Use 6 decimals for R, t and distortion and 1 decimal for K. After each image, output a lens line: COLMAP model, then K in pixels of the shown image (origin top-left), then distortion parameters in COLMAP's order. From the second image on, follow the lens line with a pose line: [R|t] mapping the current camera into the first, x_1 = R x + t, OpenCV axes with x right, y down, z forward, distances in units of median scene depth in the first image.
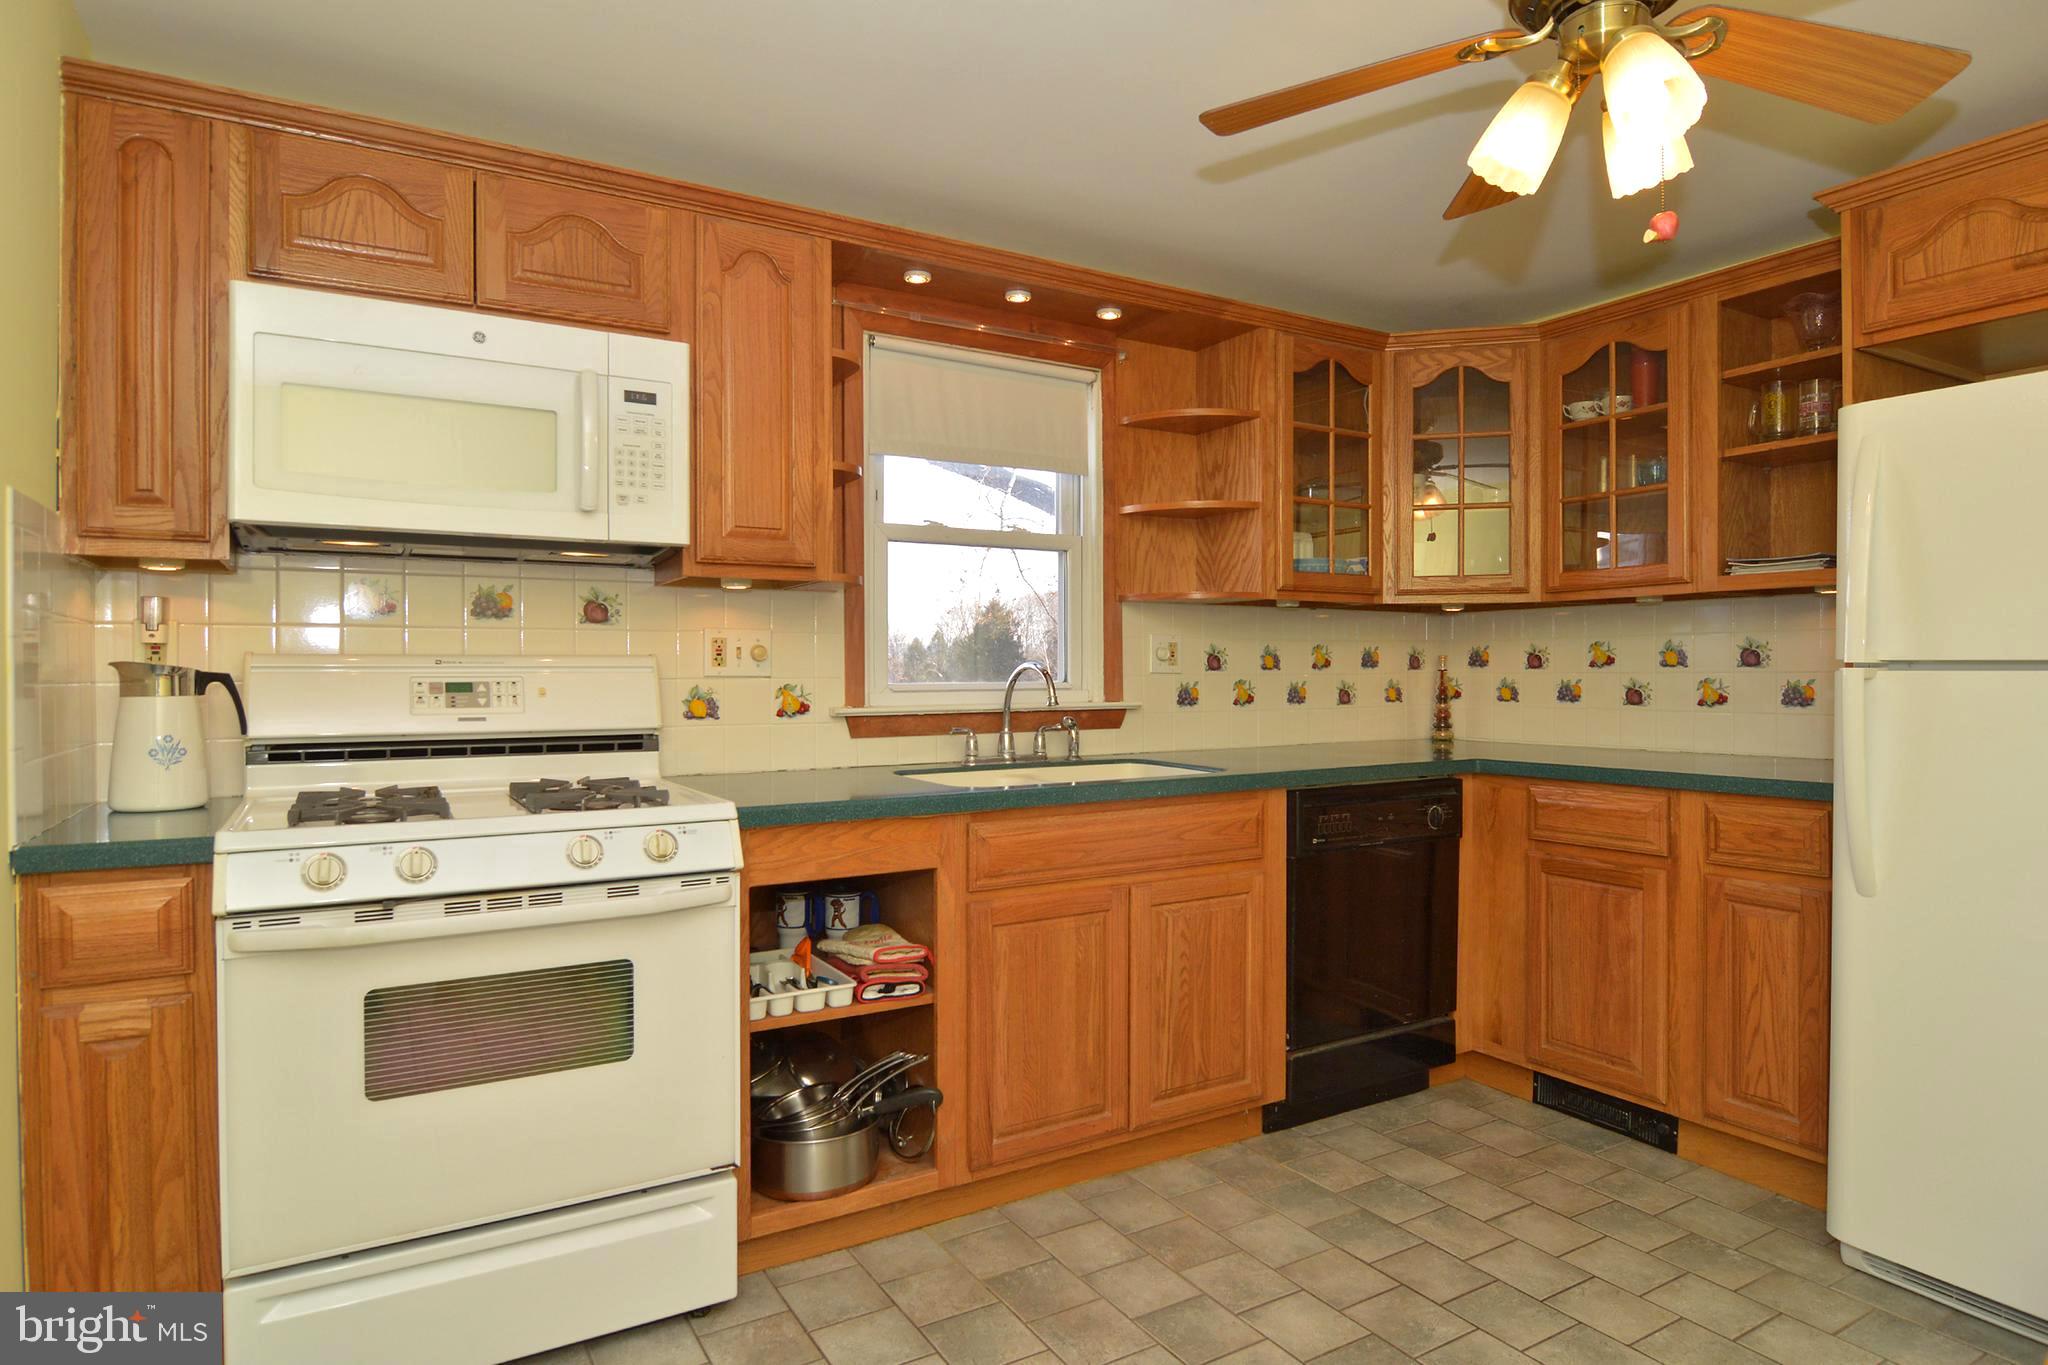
lens RADIAL K [[1121.4, 0, 1032.0], [0, 1121.4, 684.8], [0, 0, 1]] dist [-0.009263, -0.006880]
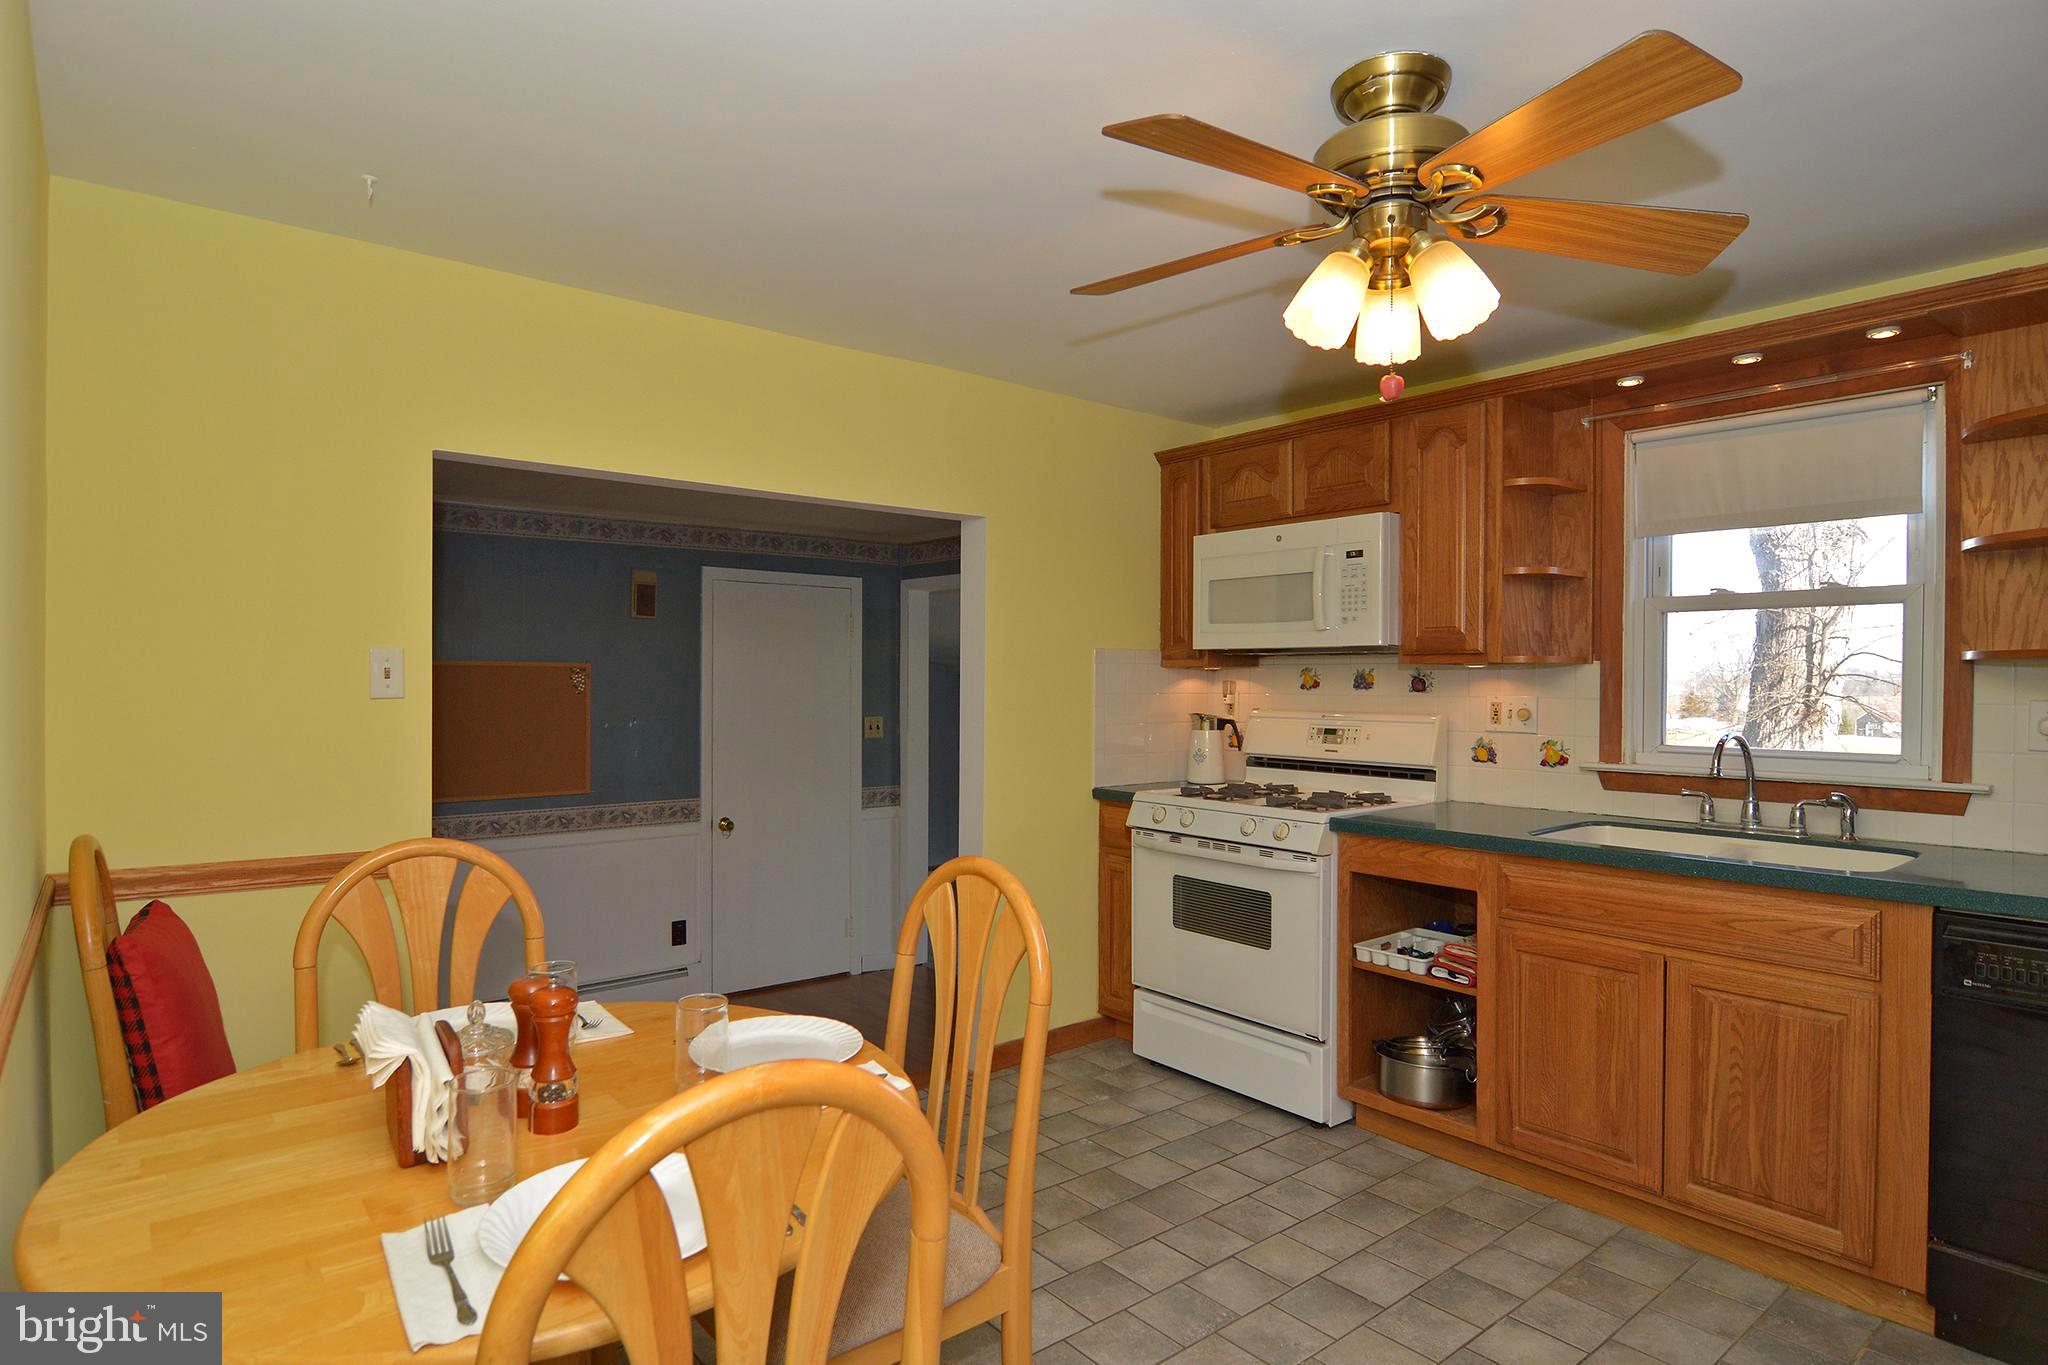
lens RADIAL K [[1121.4, 0, 1012.1], [0, 1121.4, 685.7], [0, 0, 1]] dist [-0.009263, -0.006880]
pose [[0.144765, 0.010840, -0.989407, 1.054030], [-0.014297, 0.999859, 0.008862, -0.072300], [0.989363, 0.012863, 0.144899, 0.272784]]
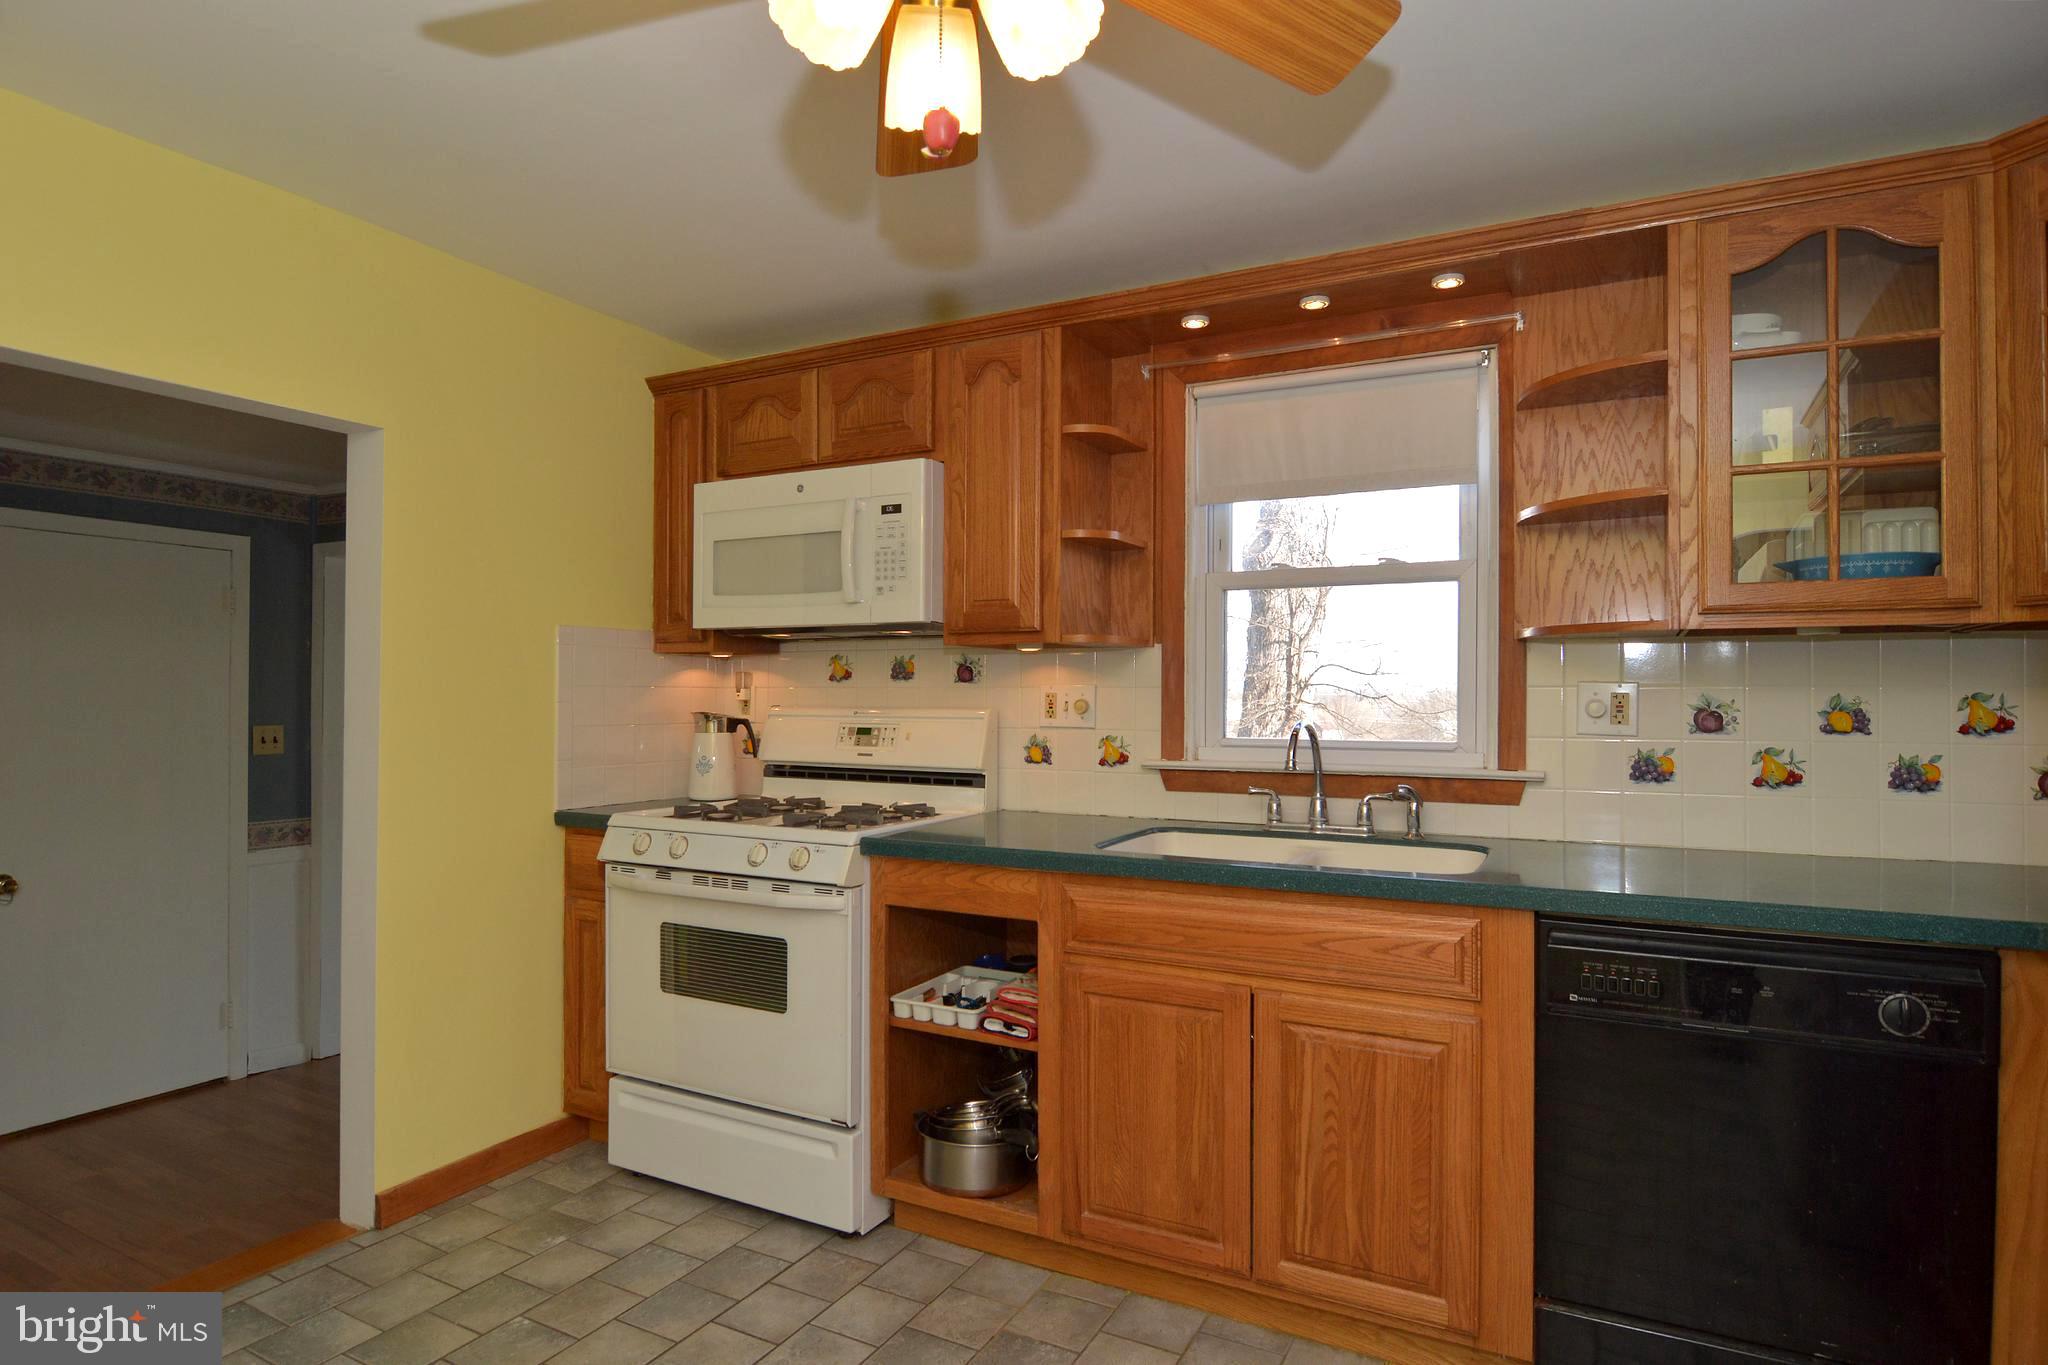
lens RADIAL K [[1121.4, 0, 1017.5], [0, 1121.4, 691.5], [0, 0, 1]] dist [-0.009263, -0.006880]
pose [[0.521281, 0.002072, -0.853382, 0.750515], [-0.014524, 0.999874, -0.006444, -0.039539], [0.853261, 0.015754, 0.521245, 0.424121]]
